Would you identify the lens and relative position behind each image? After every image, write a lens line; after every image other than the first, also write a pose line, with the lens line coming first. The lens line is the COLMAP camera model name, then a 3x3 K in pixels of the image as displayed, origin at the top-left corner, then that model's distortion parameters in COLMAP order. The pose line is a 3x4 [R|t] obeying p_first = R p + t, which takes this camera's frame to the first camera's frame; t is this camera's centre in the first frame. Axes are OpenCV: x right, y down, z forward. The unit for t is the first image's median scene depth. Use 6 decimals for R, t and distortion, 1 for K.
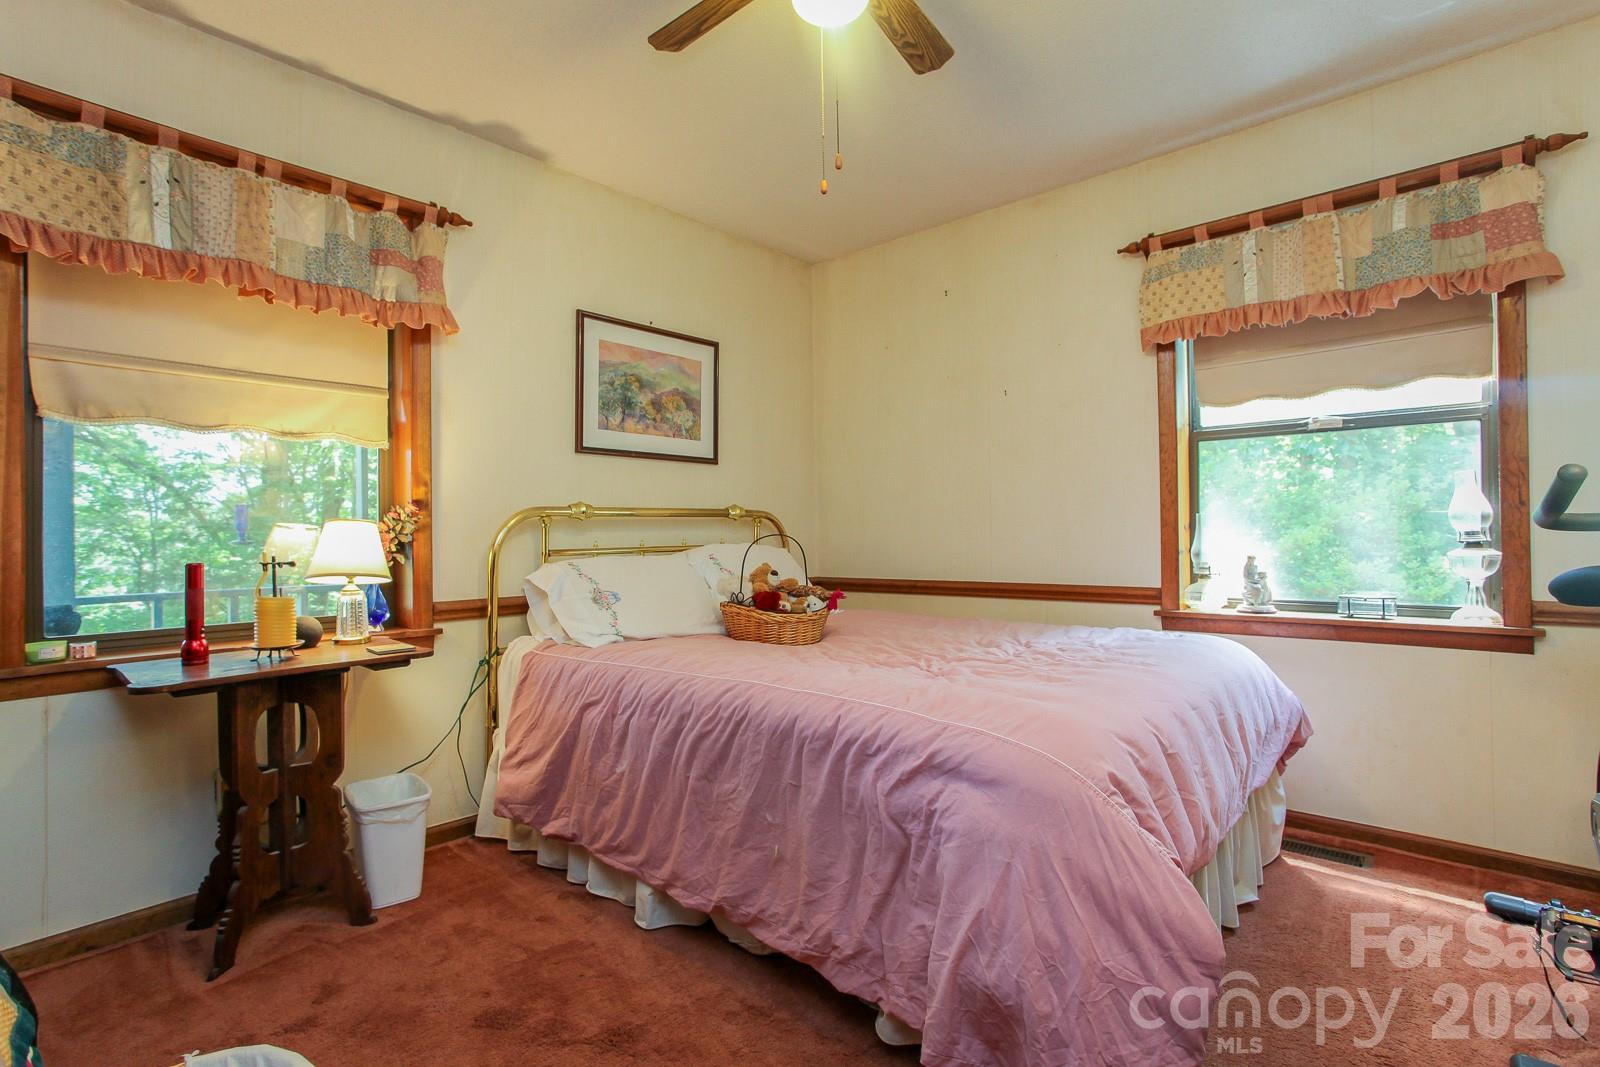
lens RADIAL K [[776.4, 0, 806.4], [0, 776.4, 536.2], [0, 0, 1]] dist [-0.038282, 0.016534]
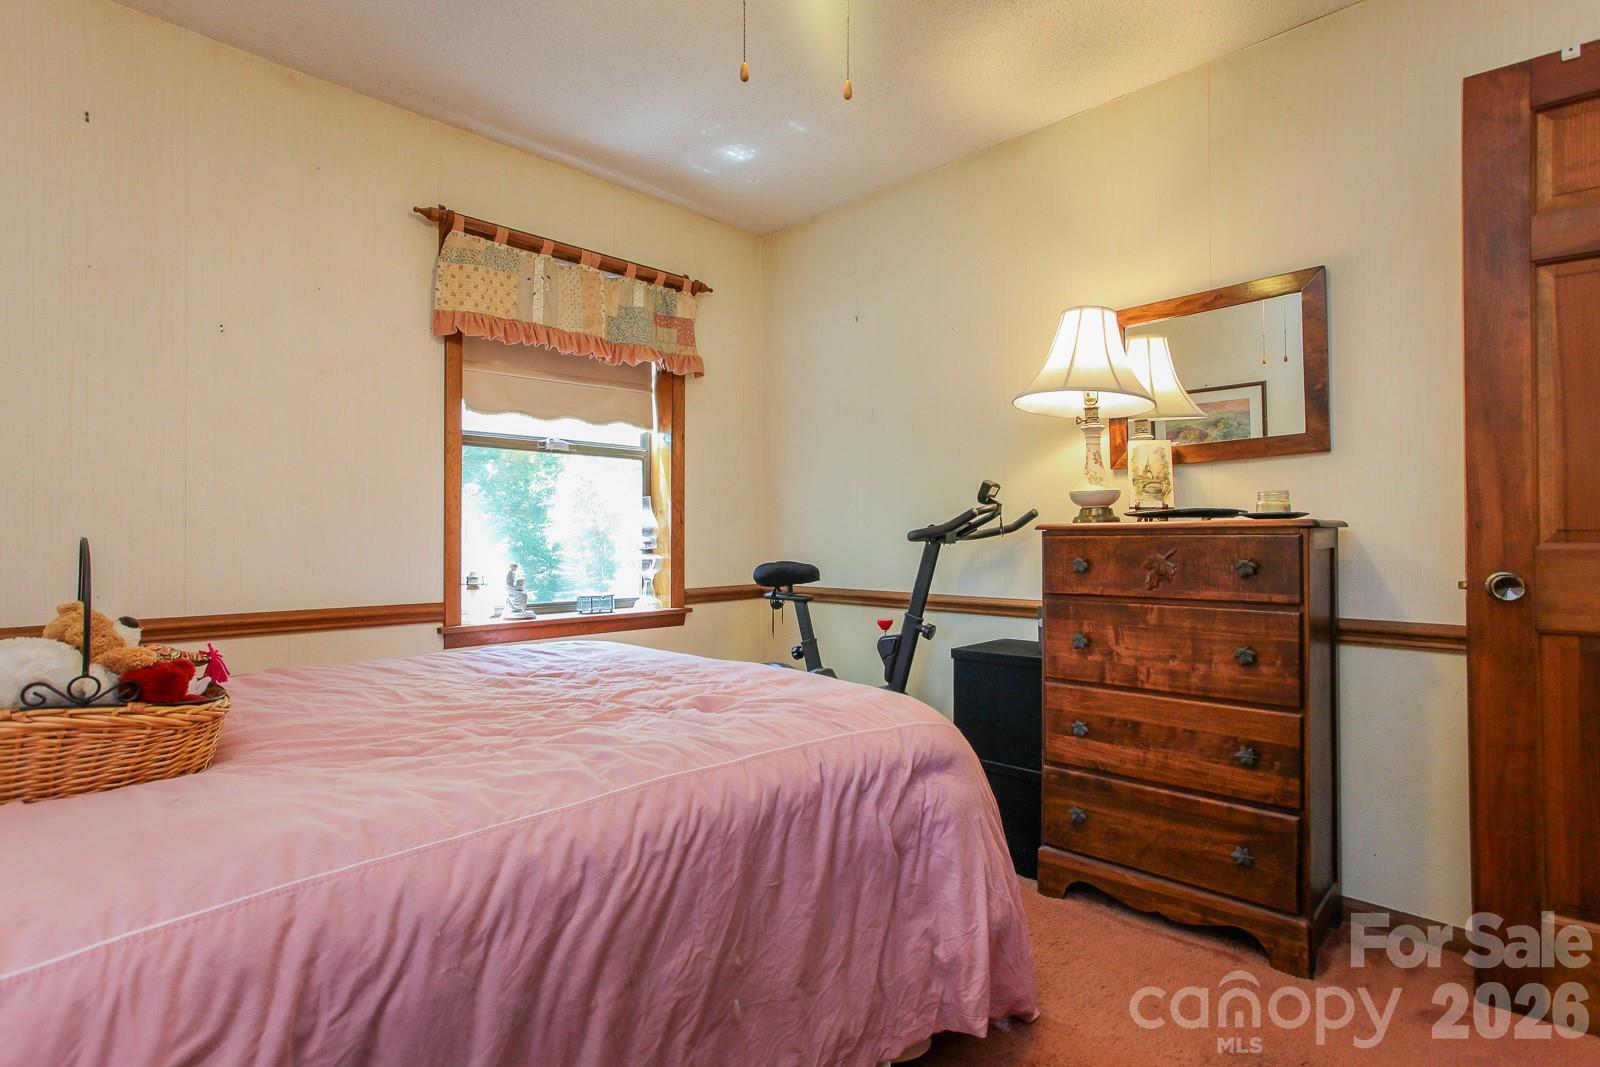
lens RADIAL K [[776.4, 0, 810.1], [0, 776.4, 536.2], [0, 0, 1]] dist [-0.038282, 0.016534]
pose [[0.057302, 0.014628, 0.998250, -0.466428], [0.003240, 0.999885, -0.014838, 0.005464], [-0.998352, 0.004085, 0.057248, 0.591637]]
